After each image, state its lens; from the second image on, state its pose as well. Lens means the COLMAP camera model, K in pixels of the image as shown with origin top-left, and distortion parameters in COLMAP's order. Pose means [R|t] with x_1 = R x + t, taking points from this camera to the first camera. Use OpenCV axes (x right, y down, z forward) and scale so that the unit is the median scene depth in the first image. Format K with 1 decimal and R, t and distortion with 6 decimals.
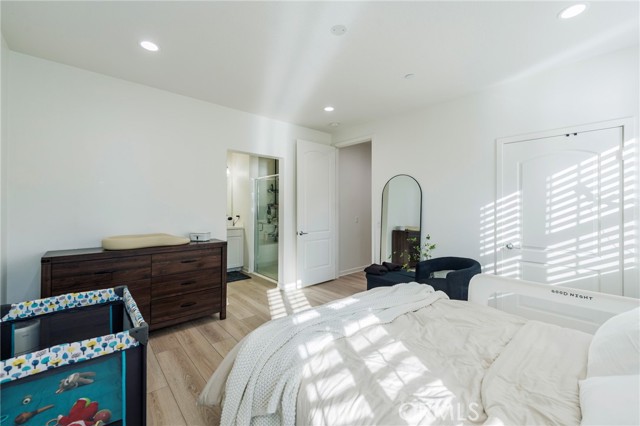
lens RADIAL K [[261.4, 0, 319.6], [0, 261.4, 210.9], [0, 0, 1]] dist [-0.003536, 0.000546]
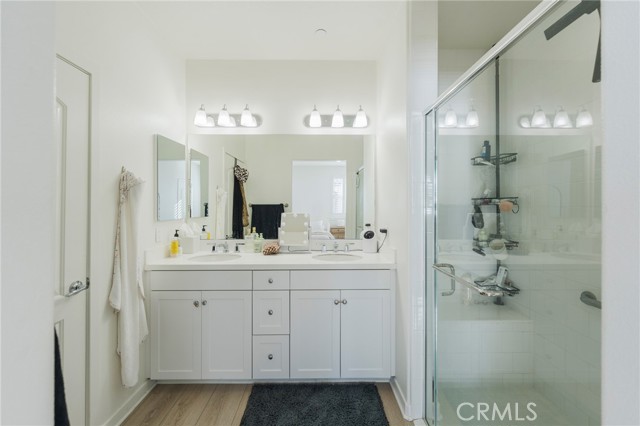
lens RADIAL K [[261.4, 0, 319.1], [0, 261.4, 211.1], [0, 0, 1]] dist [-0.003536, 0.000546]
pose [[0.756131, 0.004885, -0.654402, -0.124864], [-0.006881, 0.999976, -0.000486, -0.006402], [0.654384, 0.004870, 0.756146, 0.595433]]
